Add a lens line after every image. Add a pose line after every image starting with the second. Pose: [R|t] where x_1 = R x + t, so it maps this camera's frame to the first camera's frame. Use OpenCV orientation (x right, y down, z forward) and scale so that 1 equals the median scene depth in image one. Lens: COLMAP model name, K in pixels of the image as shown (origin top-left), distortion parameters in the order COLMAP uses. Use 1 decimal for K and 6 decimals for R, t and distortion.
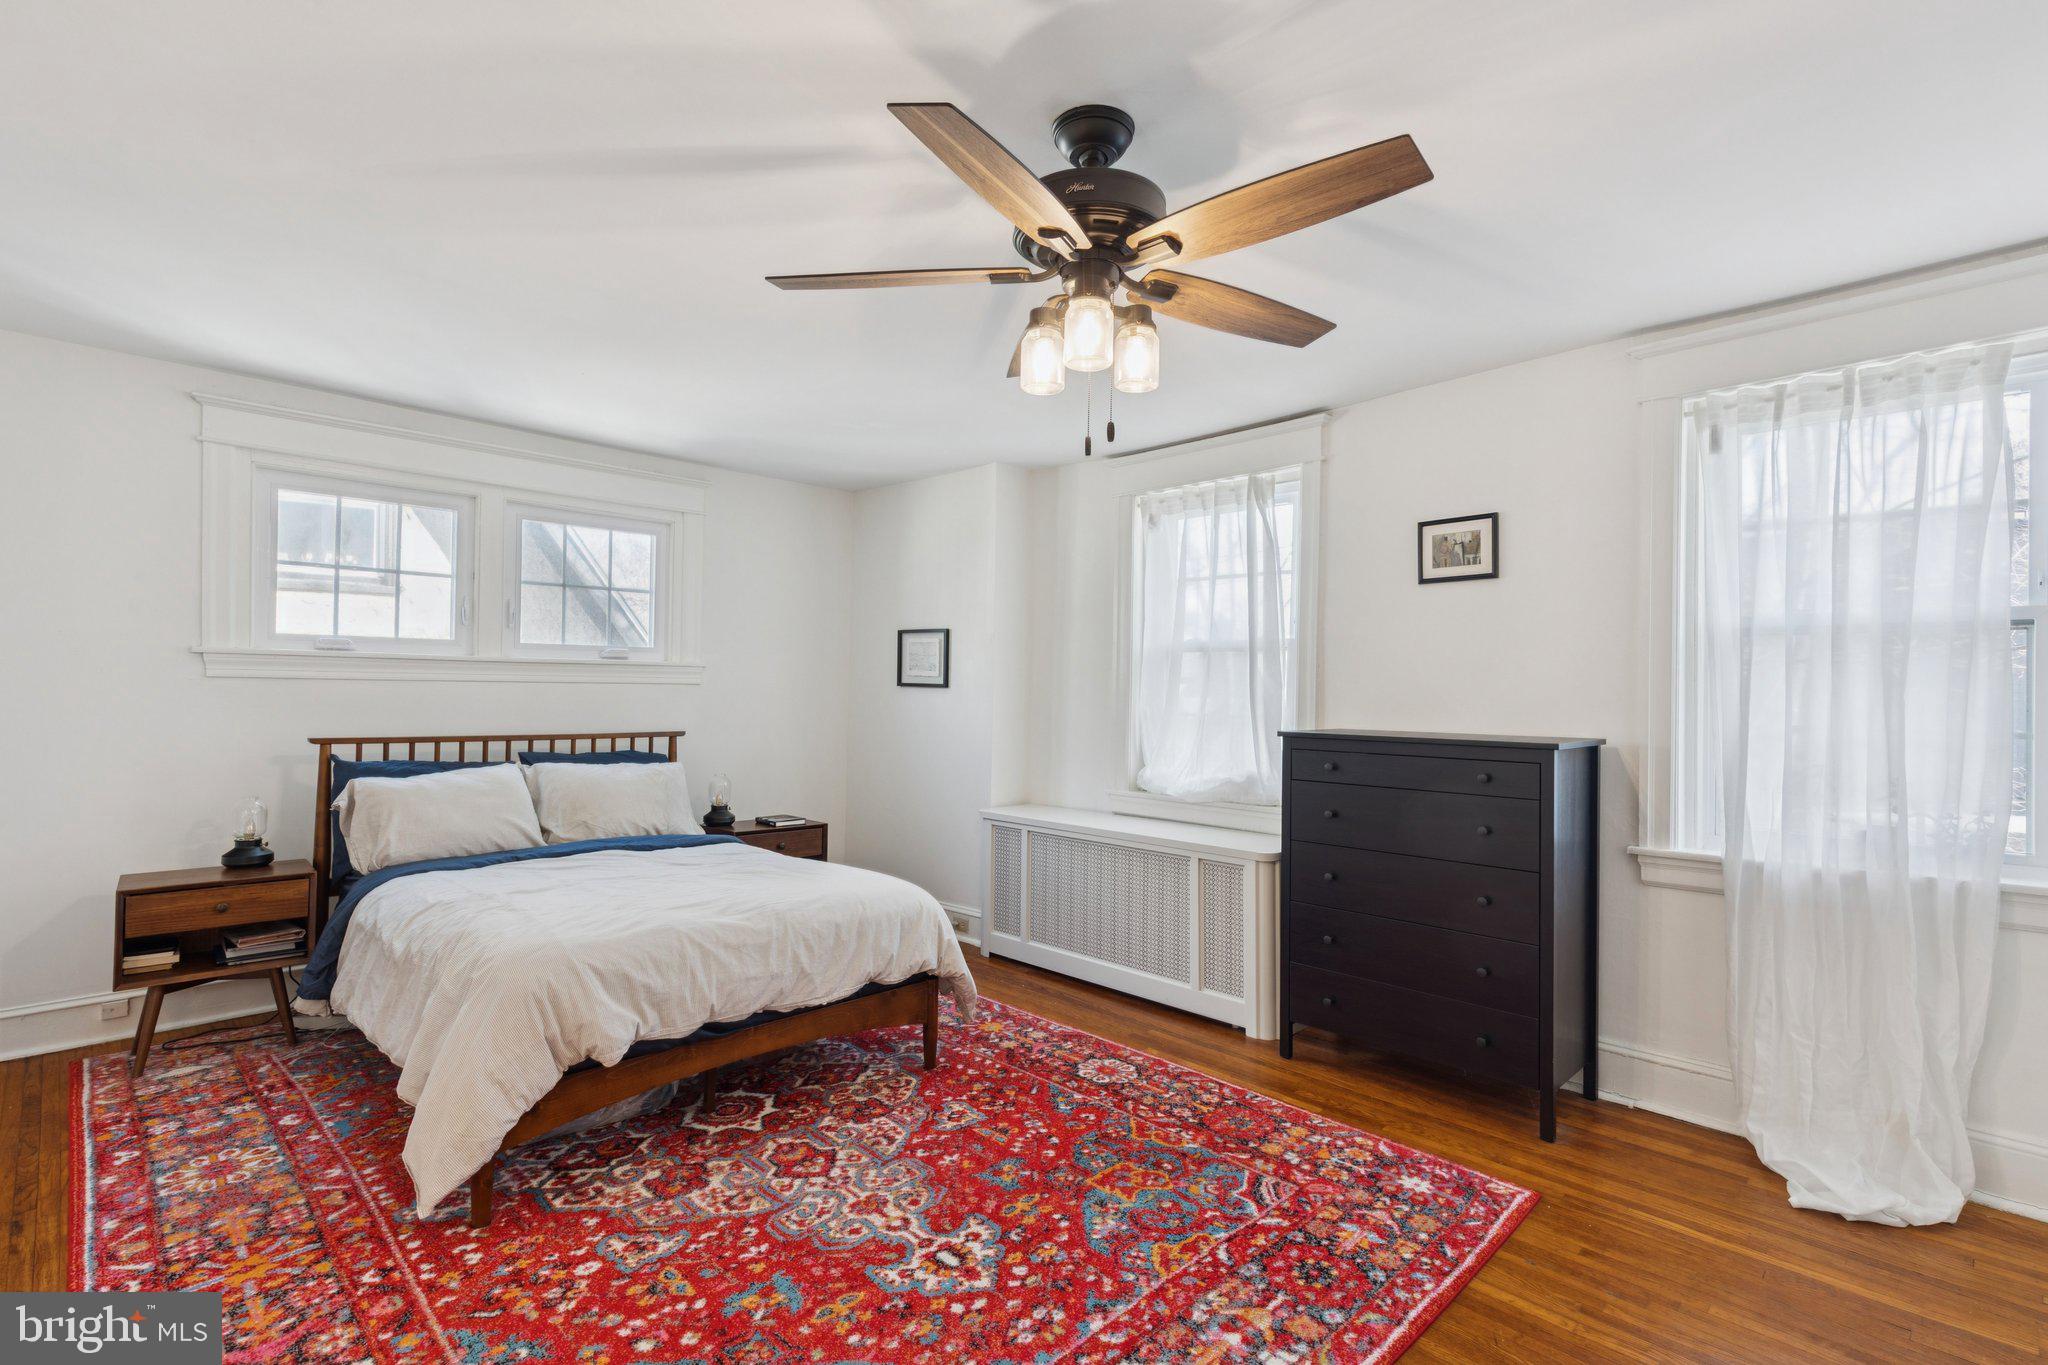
lens RADIAL K [[957.5, 0, 1024.0], [0, 957.5, 682.5], [0, 0, 1]] dist [0.004249, 0.000796]
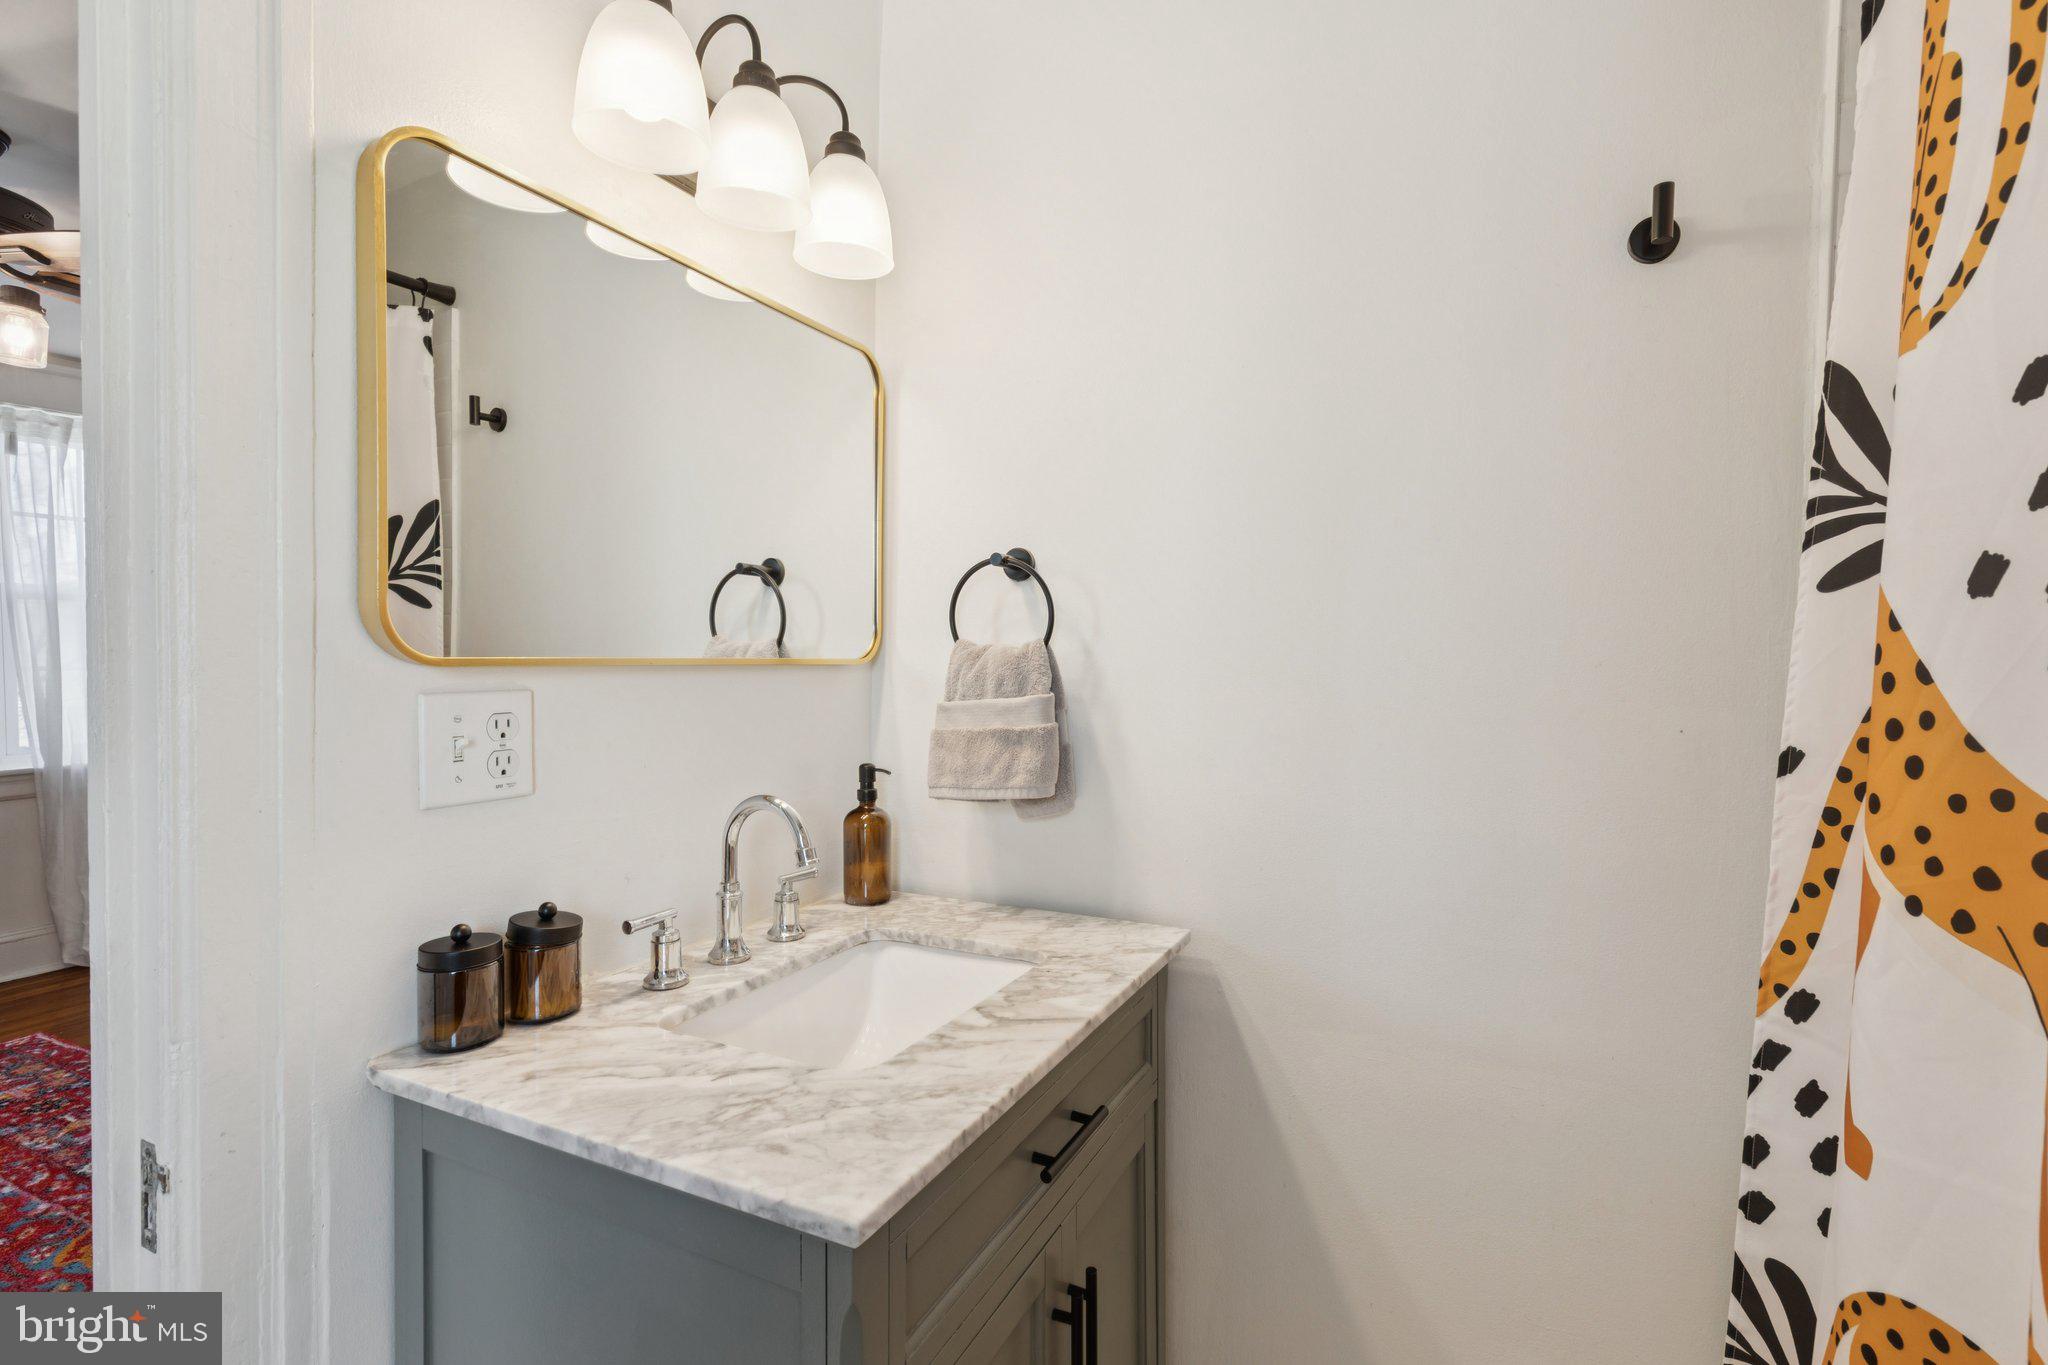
lens RADIAL K [[931.3, 0, 1031.5], [0, 931.3, 656.0], [0, 0, 1]] dist [0.003943, 0.000130]
pose [[-0.315740, -0.016015, 0.948711, -0.967744], [-0.003580, 0.999871, 0.015688, 0.007419], [-0.948839, 0.001557, -0.315757, 0.136055]]
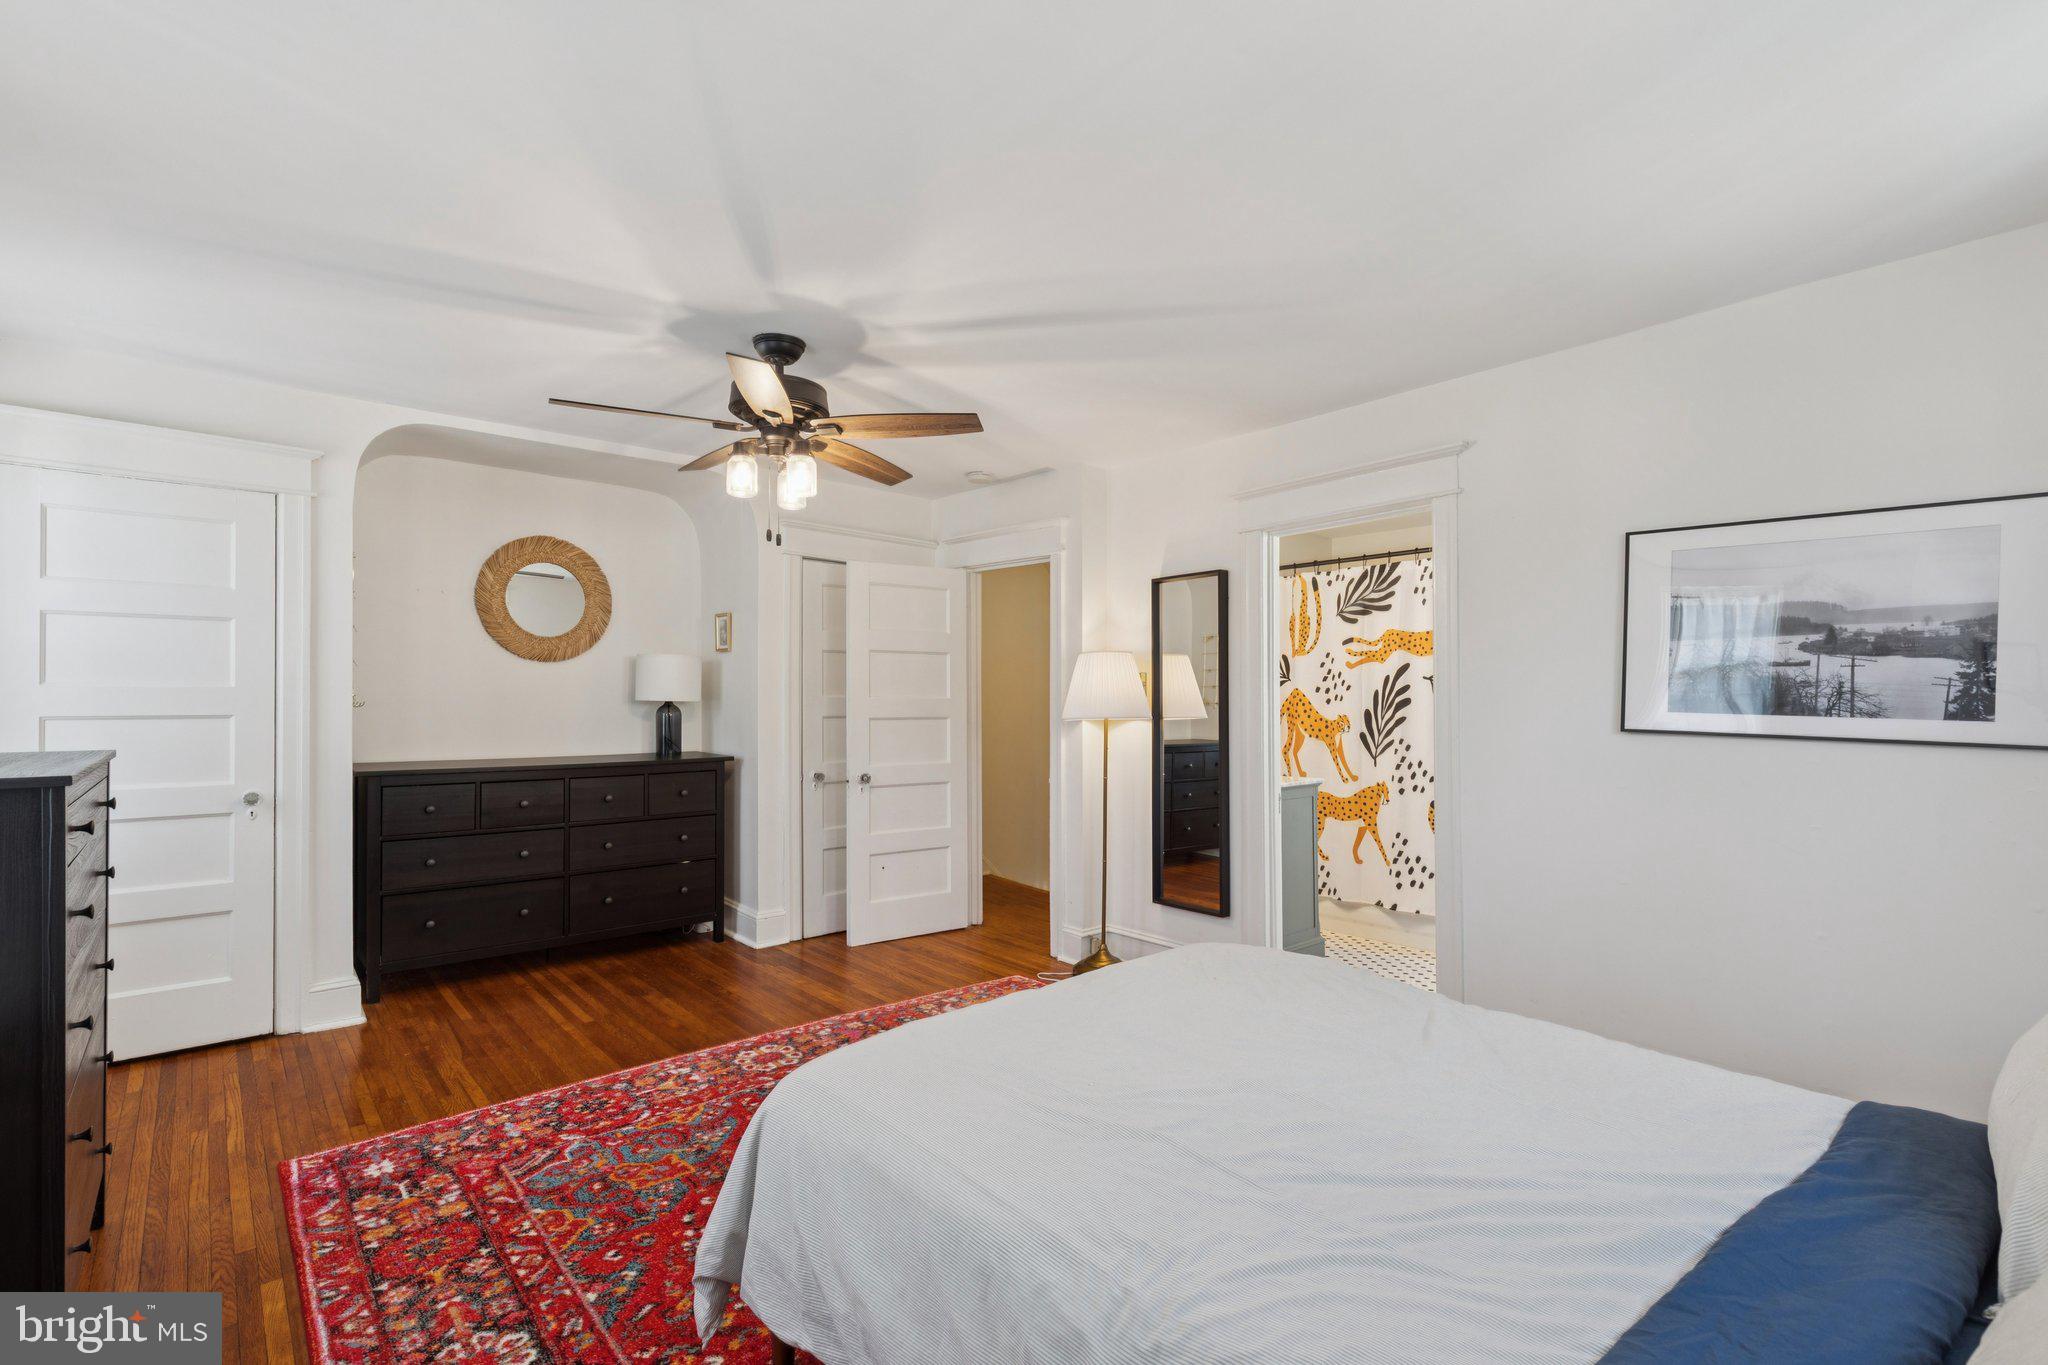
lens RADIAL K [[947.4, 0, 1022.0], [0, 947.4, 705.1], [0, 0, 1]] dist [0.003720, 0.000033]
pose [[-0.997631, -0.013552, 0.067451, -0.319935], [-0.012669, 0.999829, 0.013500, 0.000101], [-0.067622, 0.012613, -0.997631, 1.826010]]
